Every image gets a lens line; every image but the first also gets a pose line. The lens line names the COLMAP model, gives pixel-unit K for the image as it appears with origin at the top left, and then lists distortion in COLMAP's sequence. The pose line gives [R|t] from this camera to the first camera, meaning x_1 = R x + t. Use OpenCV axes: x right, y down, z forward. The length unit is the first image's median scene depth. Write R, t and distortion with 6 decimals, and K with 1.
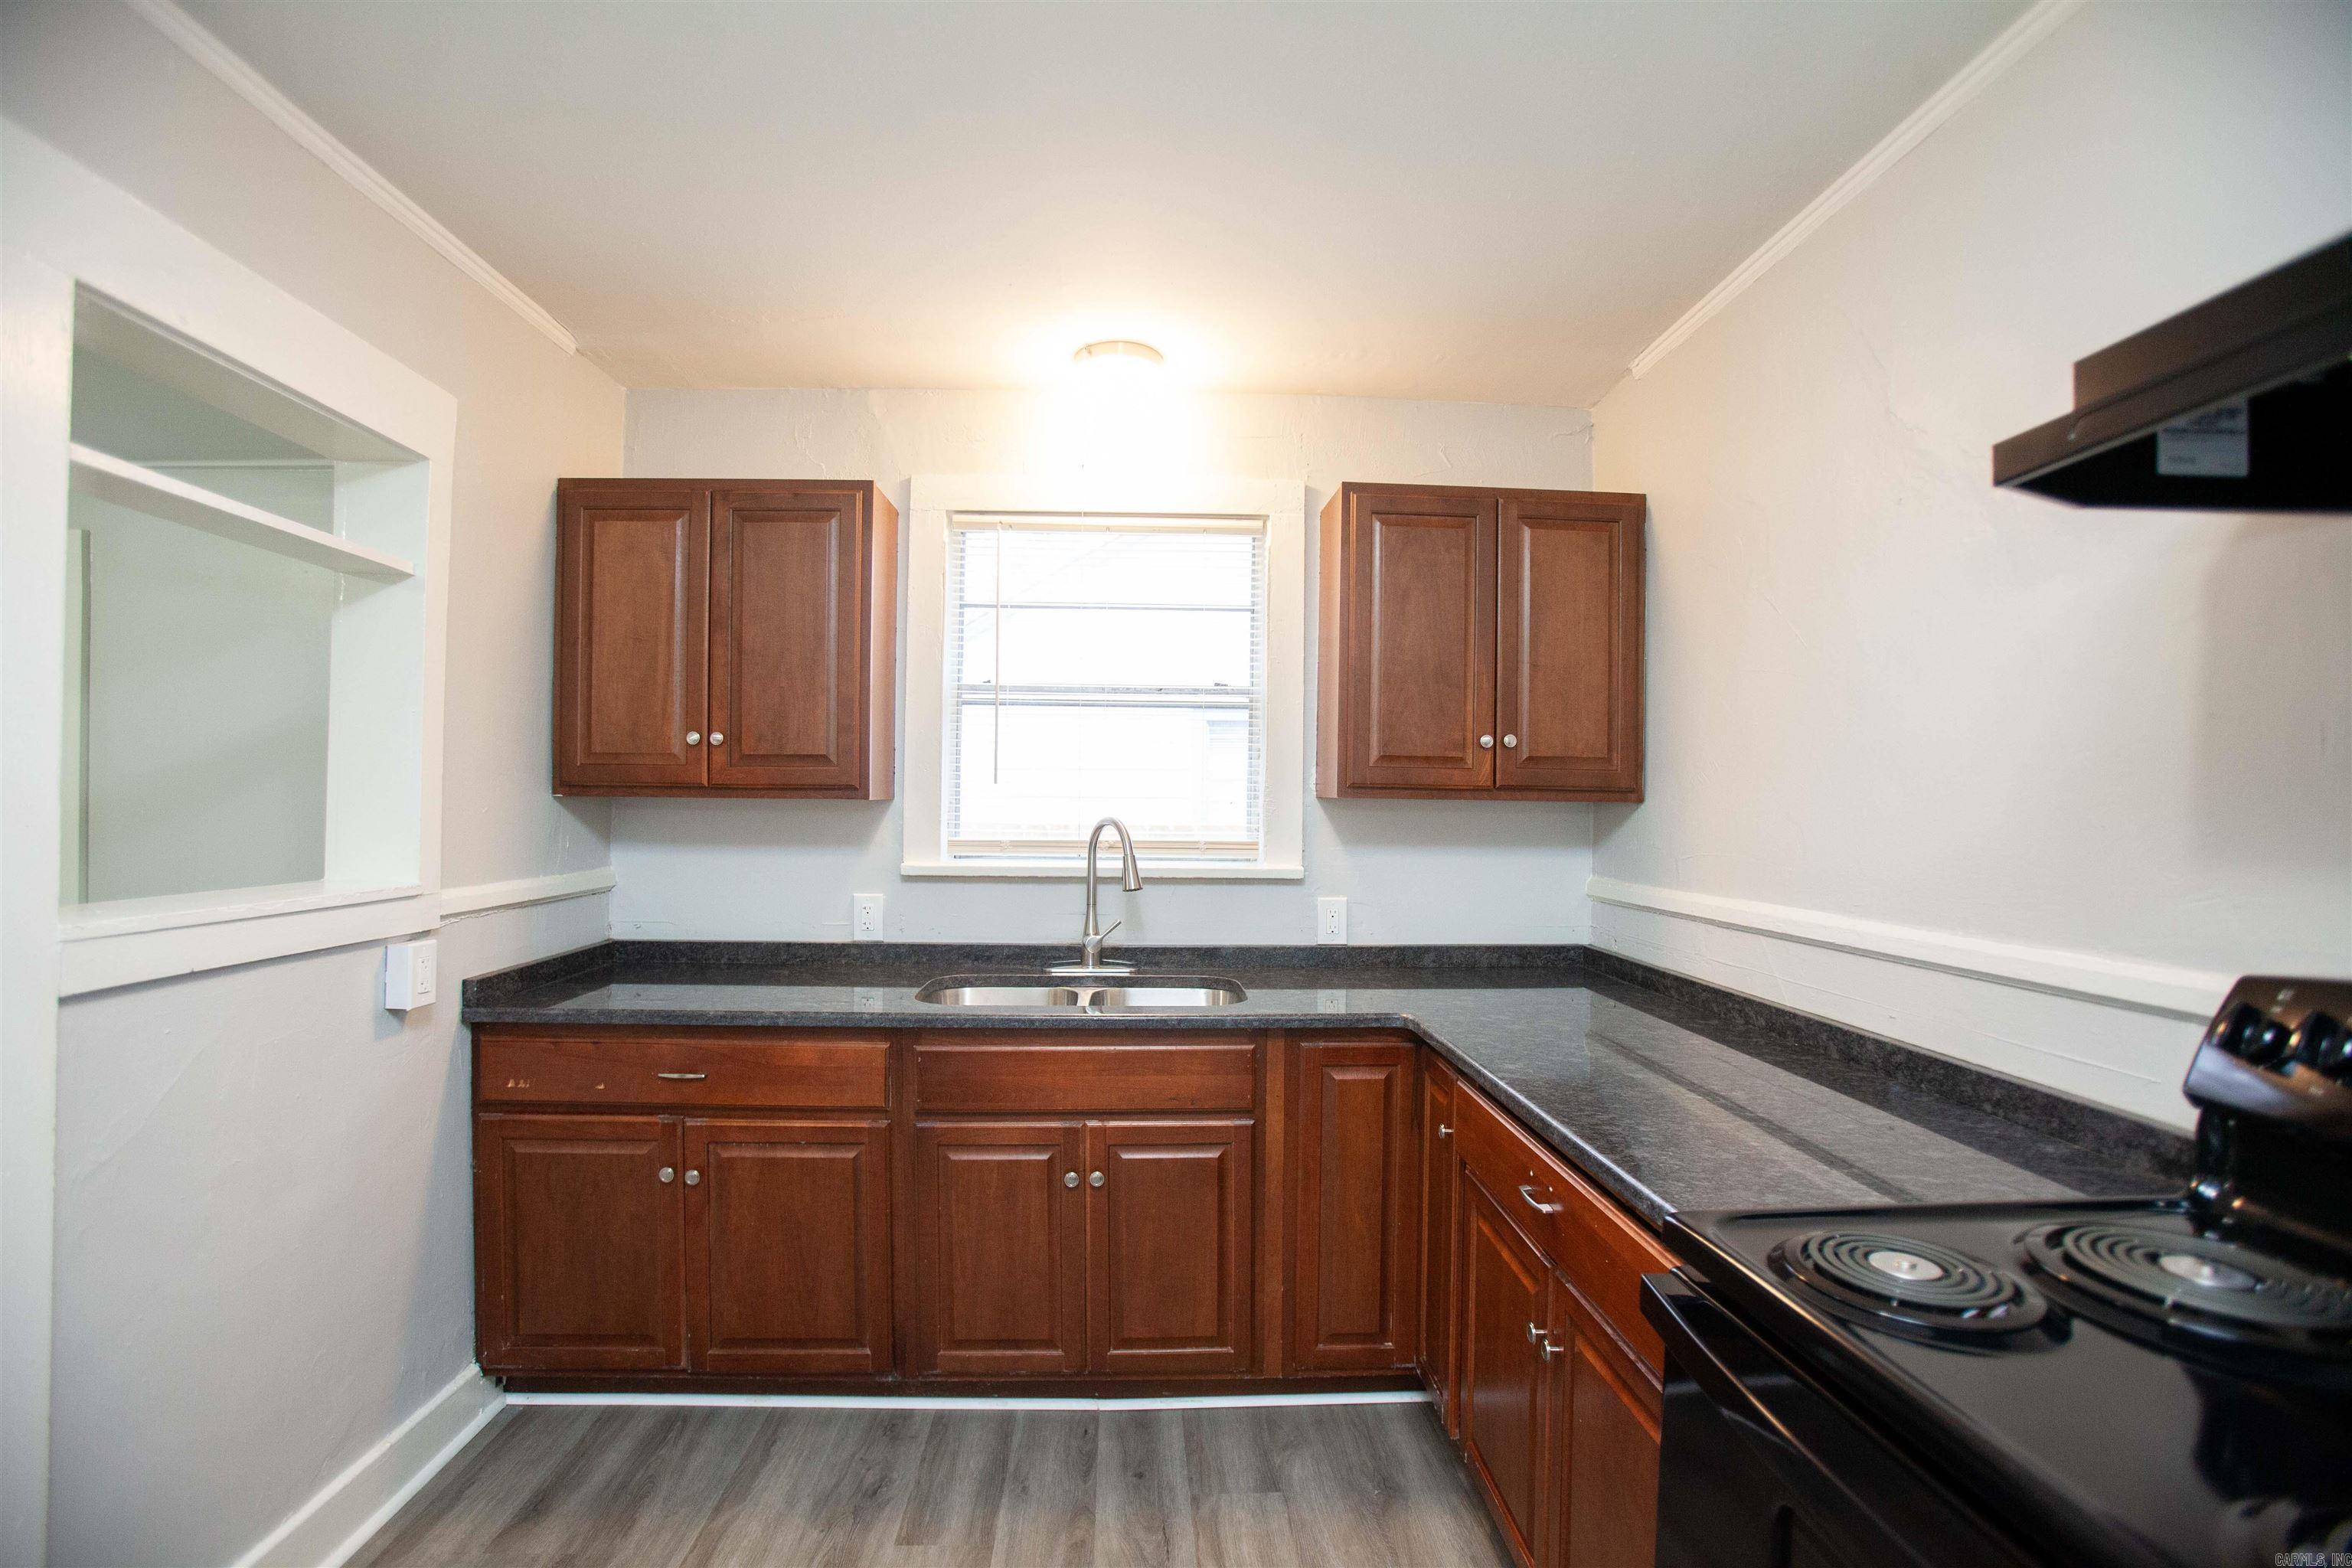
lens RADIAL K [[1091.8, 0, 1162.4], [0, 1091.8, 792.6], [0, 0, 1]] dist [-0.064970, 0.024897]
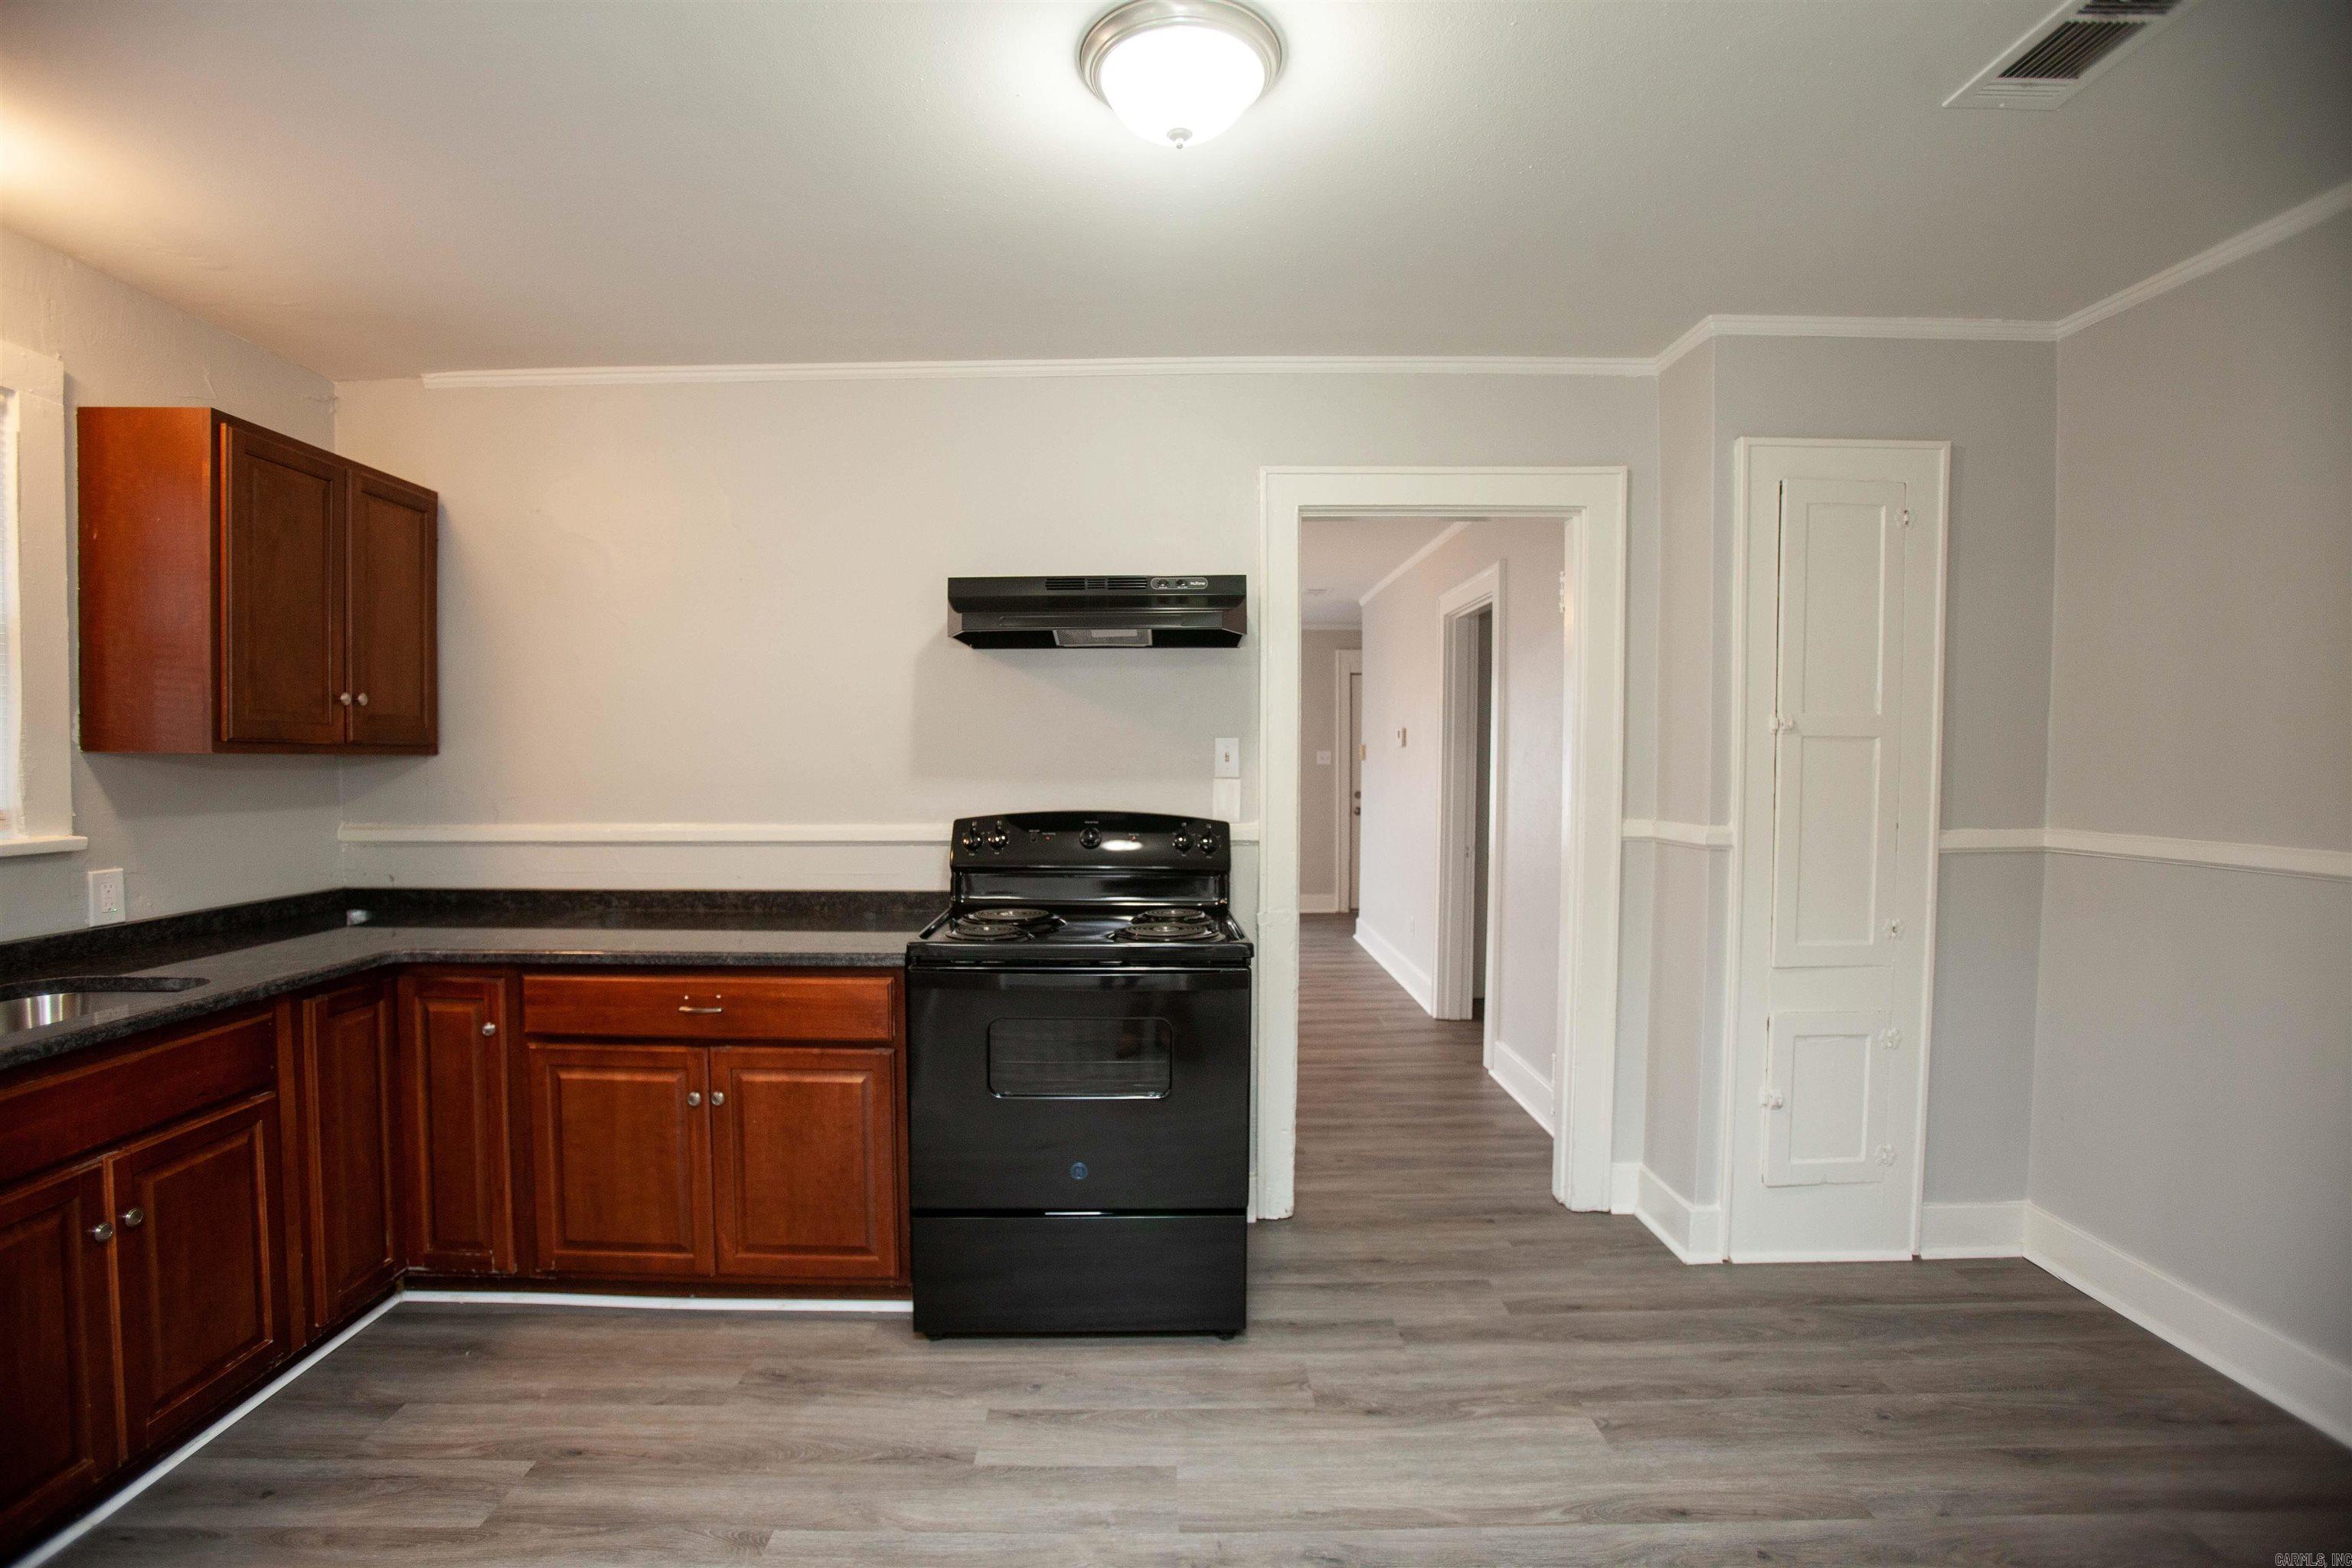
lens RADIAL K [[1091.8, 0, 1163.8], [0, 1091.8, 787.8], [0, 0, 1]] dist [-0.064970, 0.024897]
pose [[0.034127, -0.039352, 0.998642, -0.800616], [-0.007111, 0.999190, 0.039617, -0.007656], [-0.999392, -0.008453, 0.033819, 0.187766]]
